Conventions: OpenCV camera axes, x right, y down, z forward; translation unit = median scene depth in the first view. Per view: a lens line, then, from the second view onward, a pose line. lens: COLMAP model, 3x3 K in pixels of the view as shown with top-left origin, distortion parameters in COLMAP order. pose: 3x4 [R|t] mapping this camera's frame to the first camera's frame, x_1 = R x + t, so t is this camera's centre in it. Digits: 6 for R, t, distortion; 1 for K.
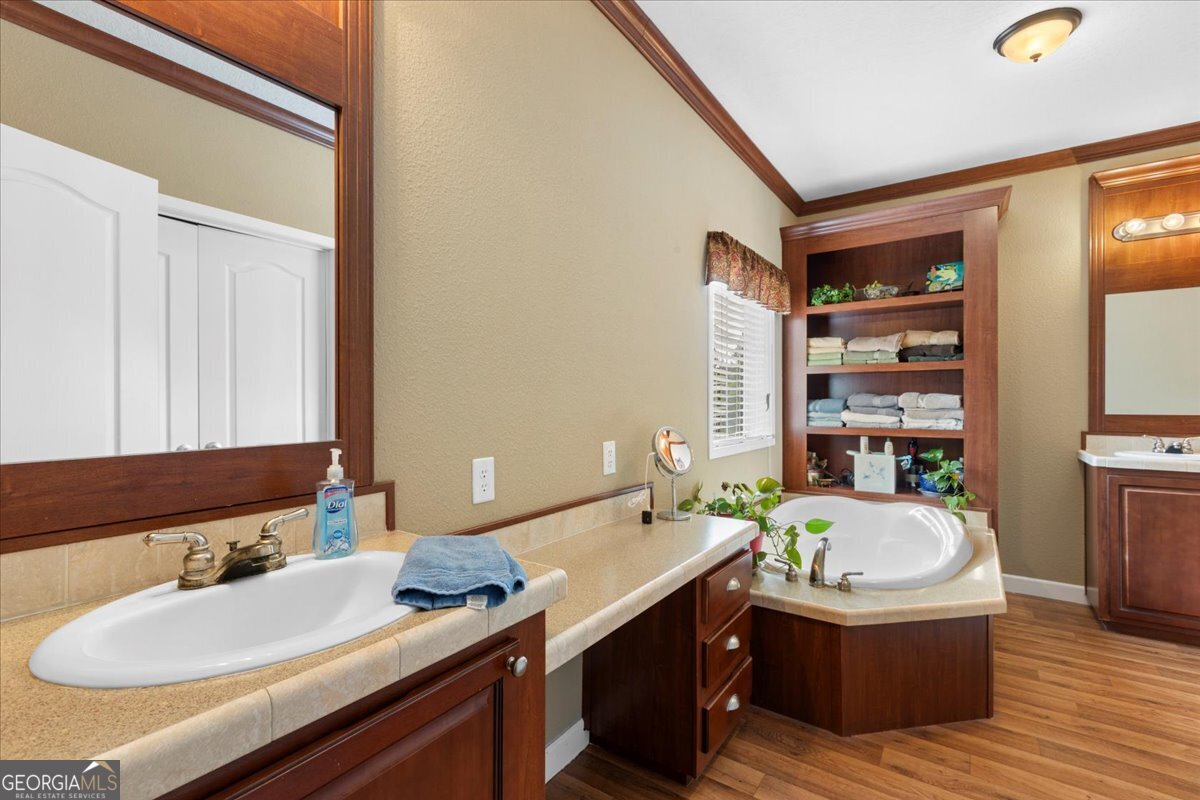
lens RADIAL K [[543.6, 0, 596.6], [0, 543.6, 399.4], [0, 0, 1]] dist [0.002919, -0.000112]
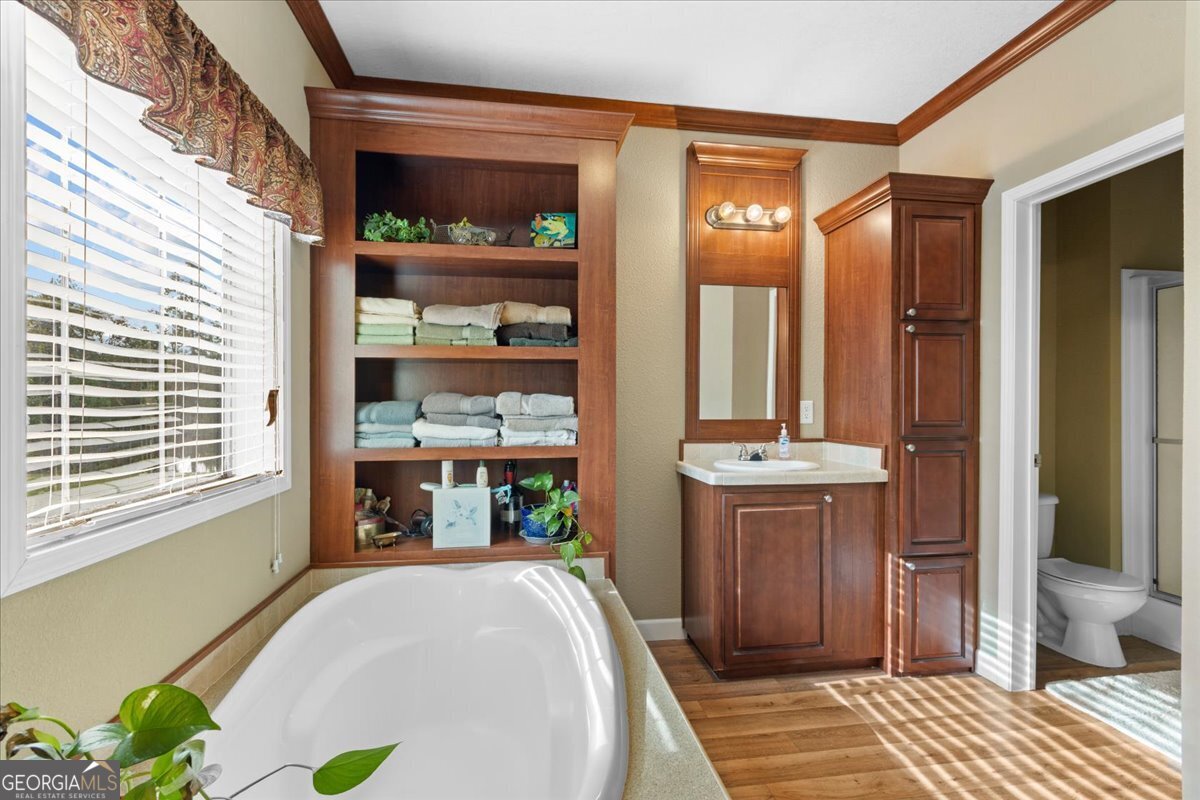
lens RADIAL K [[543.6, 0, 598.0], [0, 543.6, 401.5], [0, 0, 1]] dist [0.002919, -0.000112]
pose [[0.727549, 0.002349, 0.686052, 0.198213], [-0.002909, 0.999996, -0.000339, -0.000865], [-0.686050, -0.001749, 0.727553, 0.448509]]
